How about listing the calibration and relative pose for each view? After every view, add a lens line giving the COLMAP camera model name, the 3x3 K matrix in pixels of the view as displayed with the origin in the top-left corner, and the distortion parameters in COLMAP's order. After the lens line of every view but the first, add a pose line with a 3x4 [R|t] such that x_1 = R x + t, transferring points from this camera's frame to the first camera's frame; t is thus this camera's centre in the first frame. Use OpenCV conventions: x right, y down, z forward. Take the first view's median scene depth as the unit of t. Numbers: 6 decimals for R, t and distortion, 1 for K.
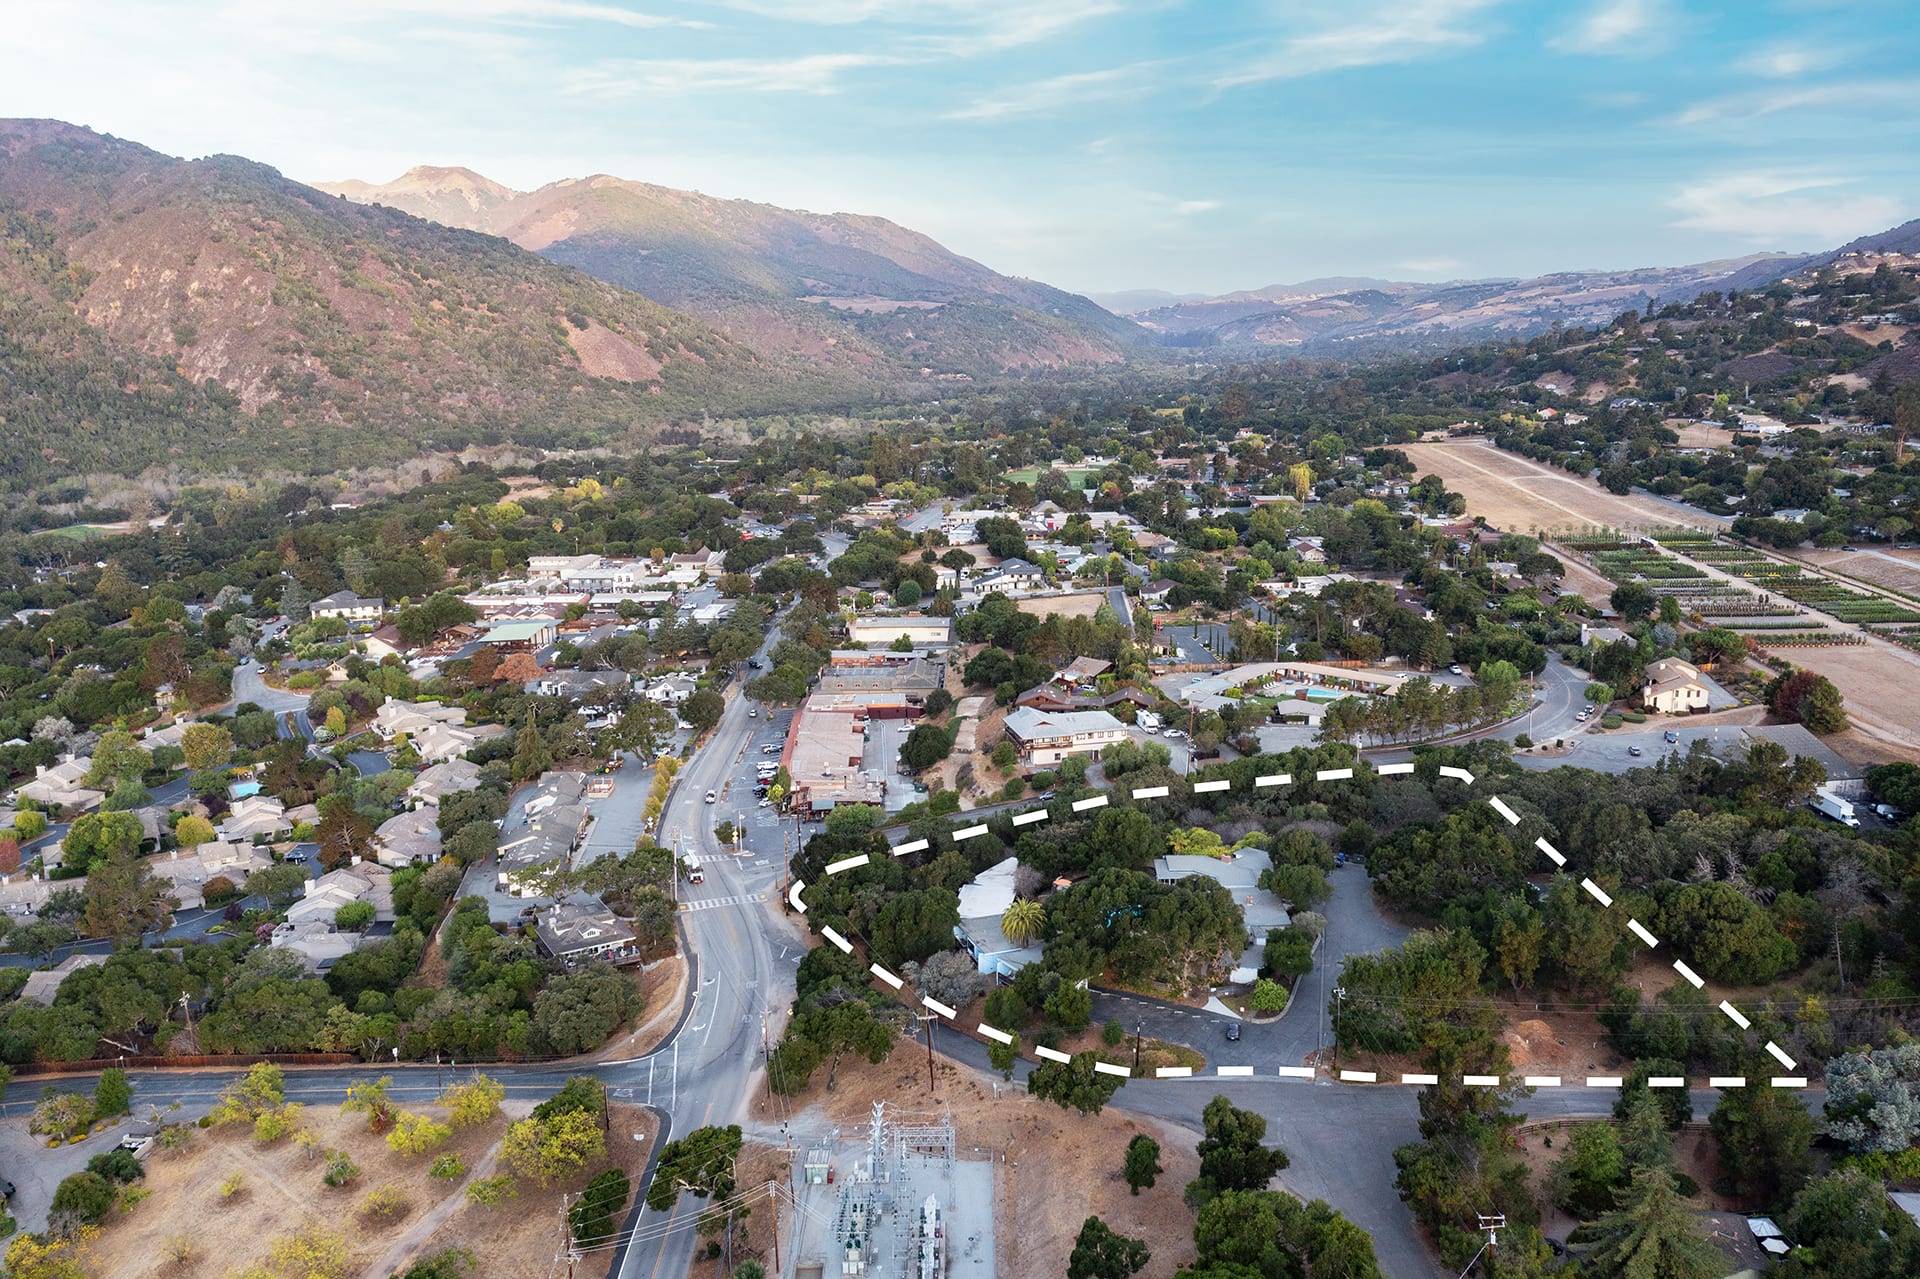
lens RADIAL K [[1514.1, 0, 960.0], [0, 1514.1, 639.5], [0, 0, 1]] dist [-0.002279, -0.002616]
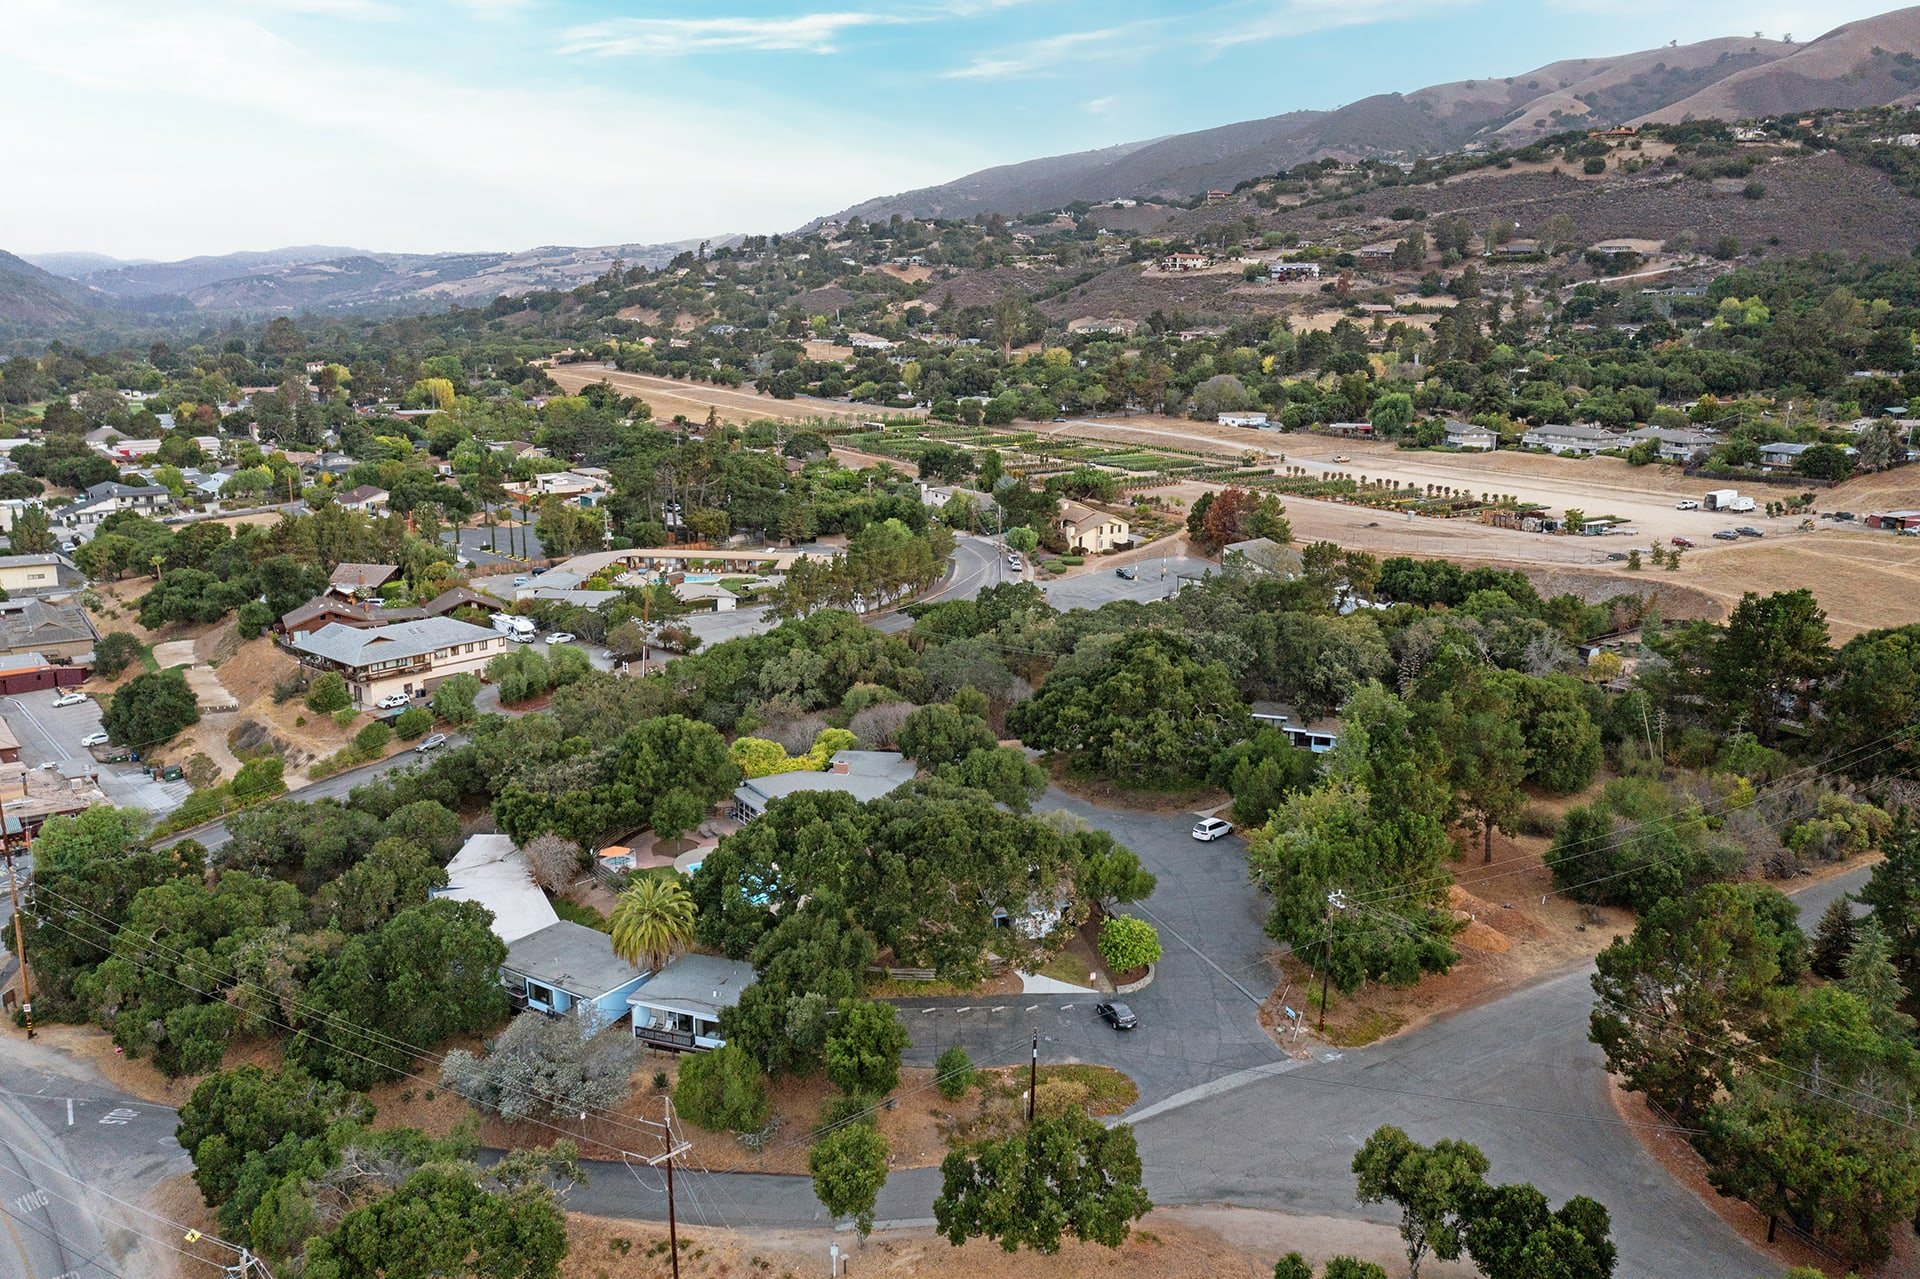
lens RADIAL K [[1514.1, 0, 960.0], [0, 1514.1, 639.5], [0, 0, 1]] dist [-0.002279, -0.002616]
pose [[0.801810, -0.111473, 0.587089, -0.035972], [0.105791, 0.993408, 0.044141, 0.016072], [-0.588140, 0.026716, 0.808318, 0.106496]]
